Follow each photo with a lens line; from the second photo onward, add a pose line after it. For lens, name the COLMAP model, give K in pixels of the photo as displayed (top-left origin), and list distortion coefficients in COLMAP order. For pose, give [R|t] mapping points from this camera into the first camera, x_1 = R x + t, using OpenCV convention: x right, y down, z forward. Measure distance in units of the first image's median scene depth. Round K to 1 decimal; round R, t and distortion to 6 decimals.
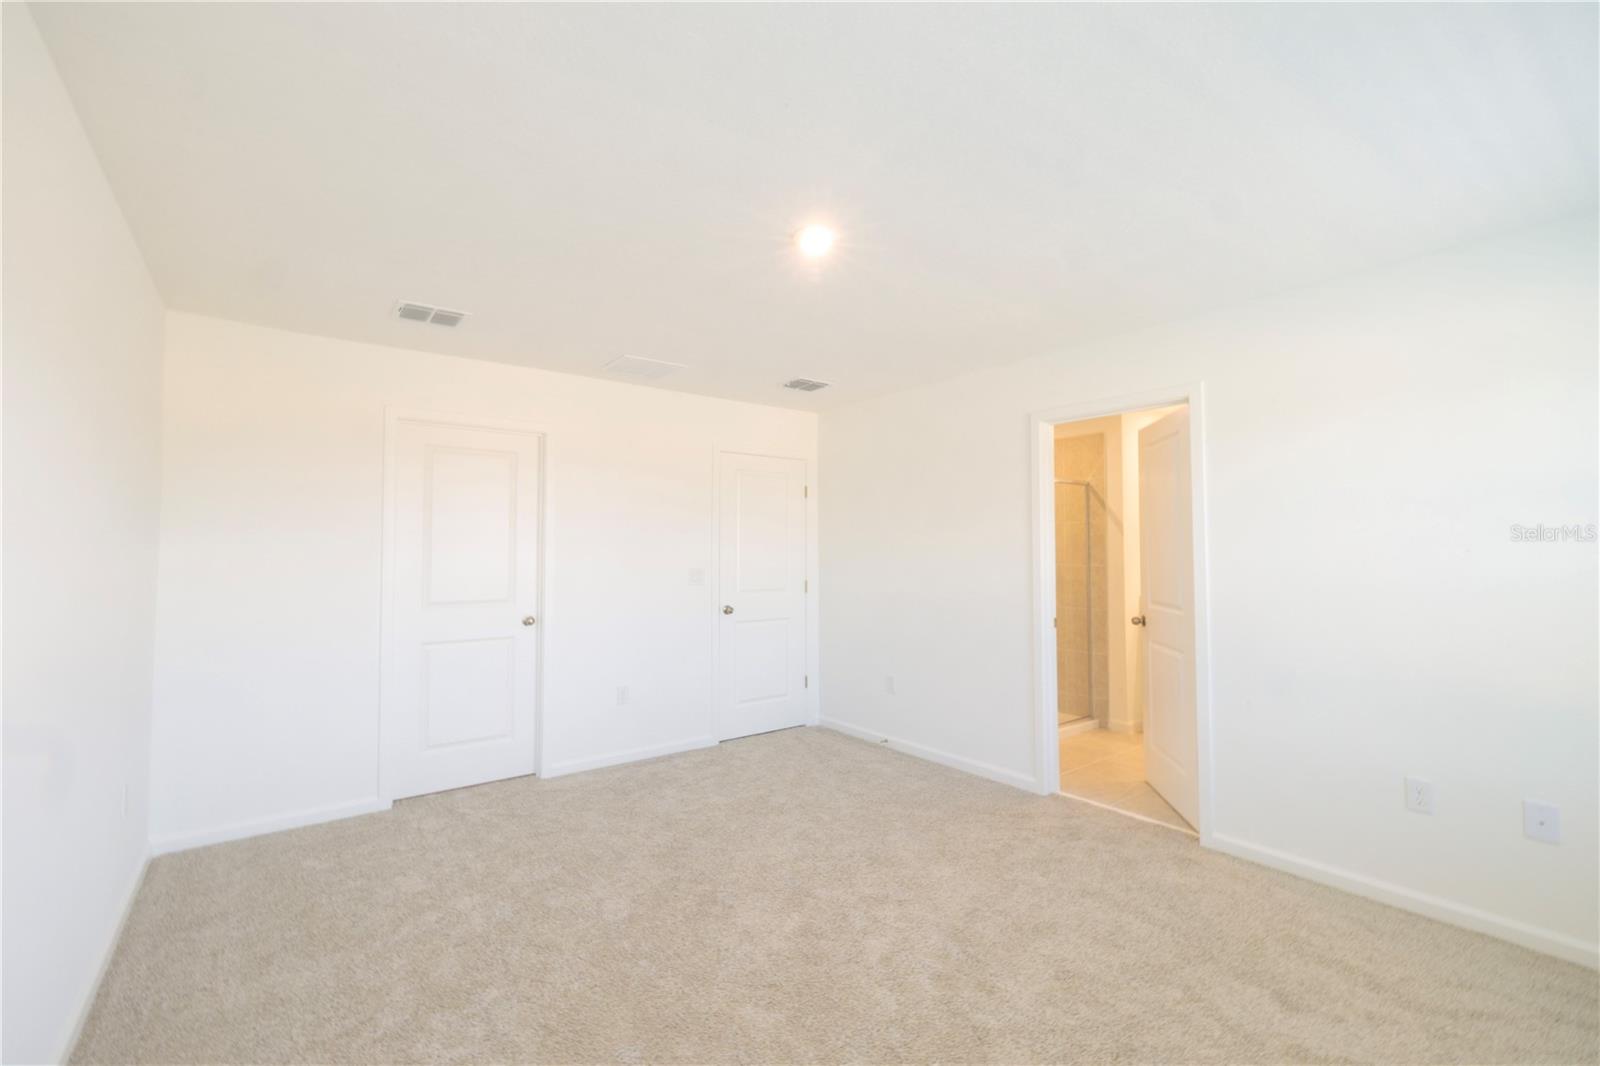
lens RADIAL K [[679.7, 0, 798.6], [0, 679.7, 534.1], [0, 0, 1]] dist [0.019017, 0.000042]
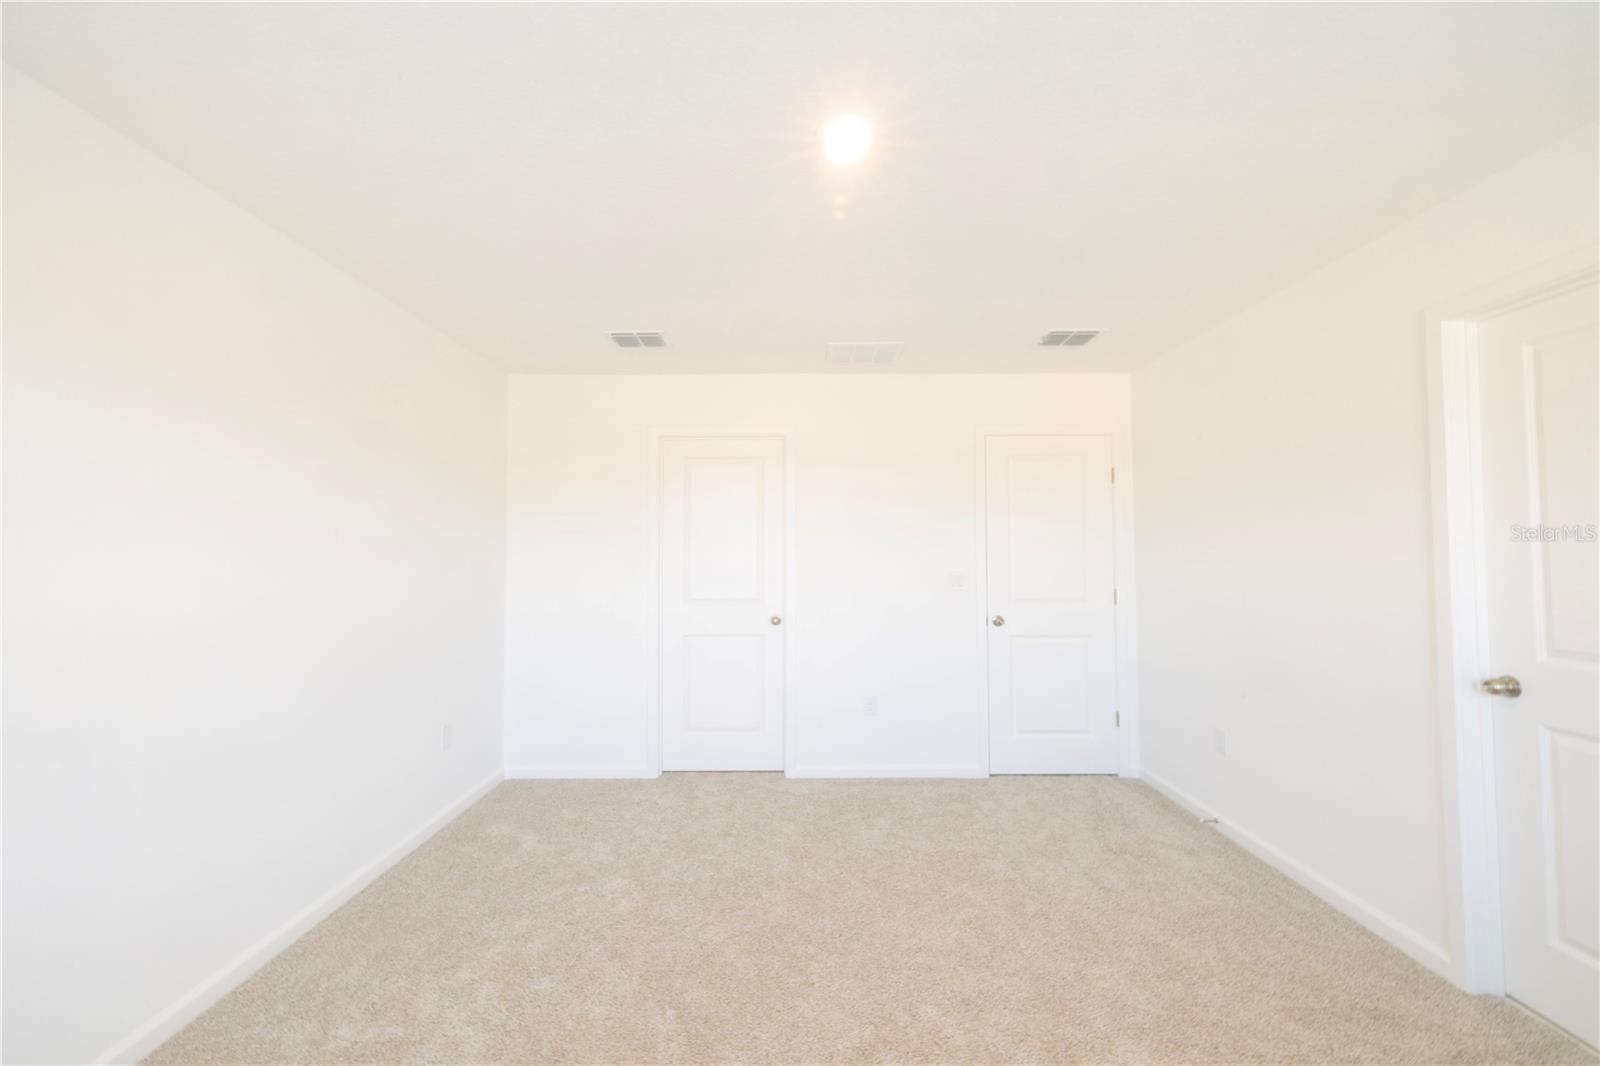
lens RADIAL K [[679.7, 0, 798.6], [0, 679.7, 534.1], [0, 0, 1]] dist [0.019017, 0.000042]
pose [[0.801239, -0.022439, -0.597923, 0.247486], [0.017575, 0.999748, -0.013968, 0.012689], [0.598086, 0.000683, 0.801432, 0.202500]]
